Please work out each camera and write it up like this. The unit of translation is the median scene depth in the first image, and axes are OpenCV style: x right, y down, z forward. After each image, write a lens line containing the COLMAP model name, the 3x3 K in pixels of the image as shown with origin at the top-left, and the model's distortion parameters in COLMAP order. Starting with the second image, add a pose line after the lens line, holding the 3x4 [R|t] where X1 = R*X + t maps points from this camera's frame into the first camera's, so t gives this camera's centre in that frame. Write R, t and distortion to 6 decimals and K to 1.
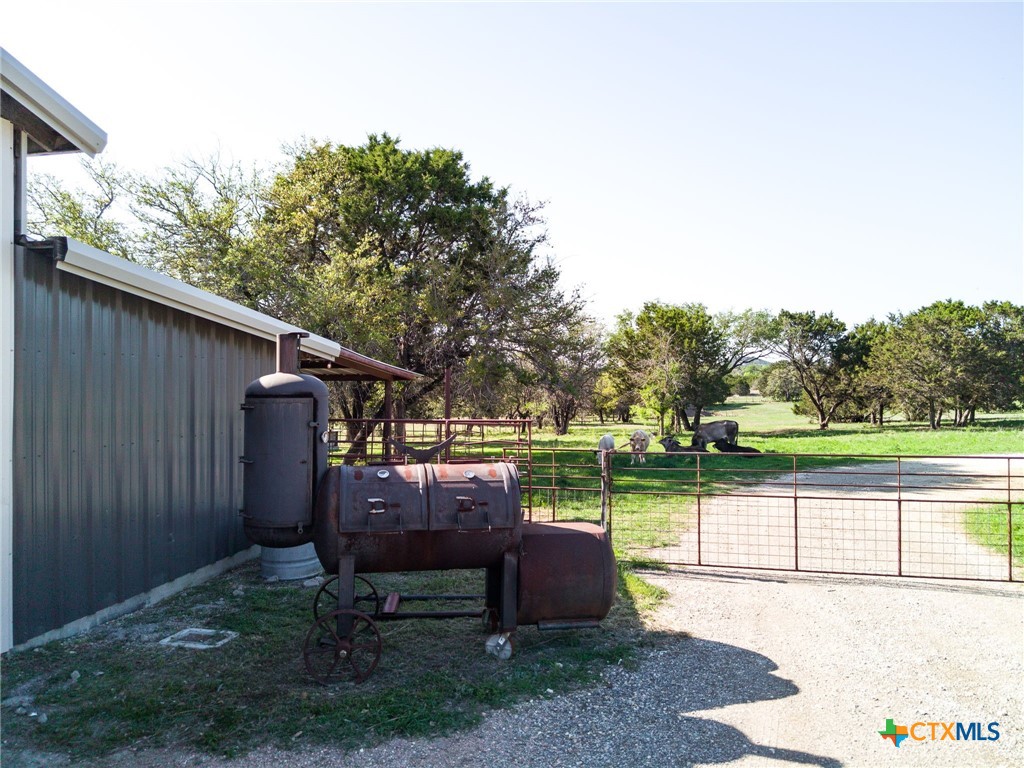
lens RADIAL K [[712.1, 0, 511.2], [0, 712.1, 375.5], [0, 0, 1]] dist [0.008117, 0.001828]
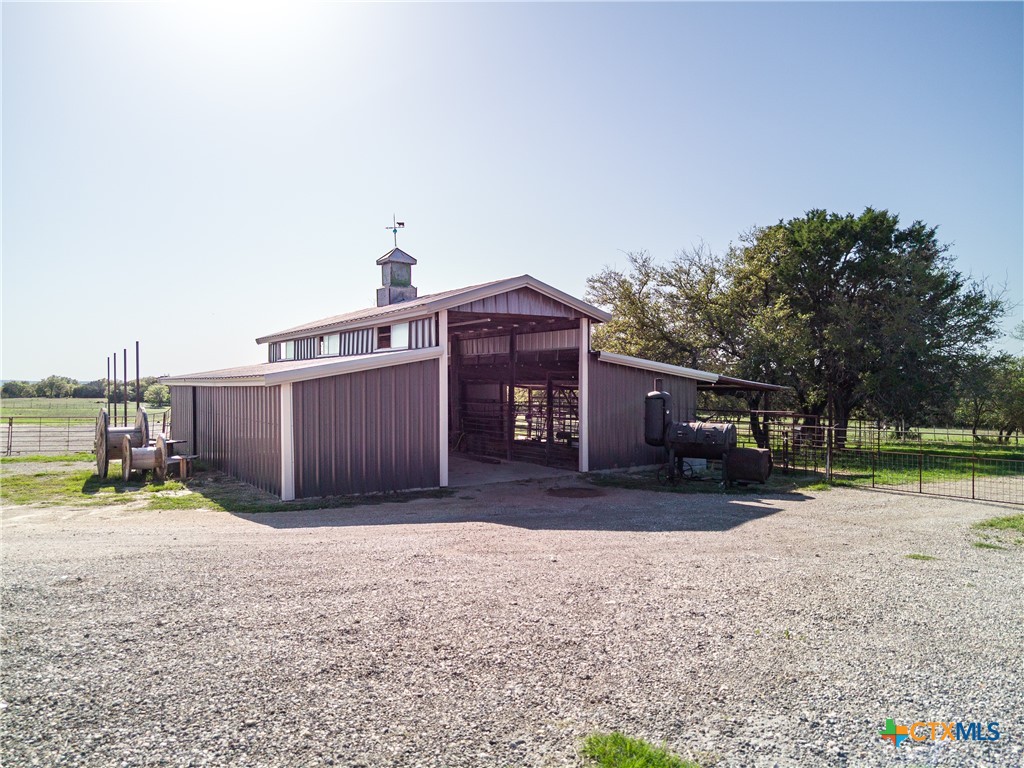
lens RADIAL K [[712.1, 0, 511.2], [0, 712.1, 375.5], [0, 0, 1]] dist [0.008117, 0.001828]
pose [[0.732508, -0.007688, -0.680715, 1.242018], [0.005898, 0.999970, -0.004947, -0.056686], [0.680733, -0.000391, 0.732531, -1.598447]]
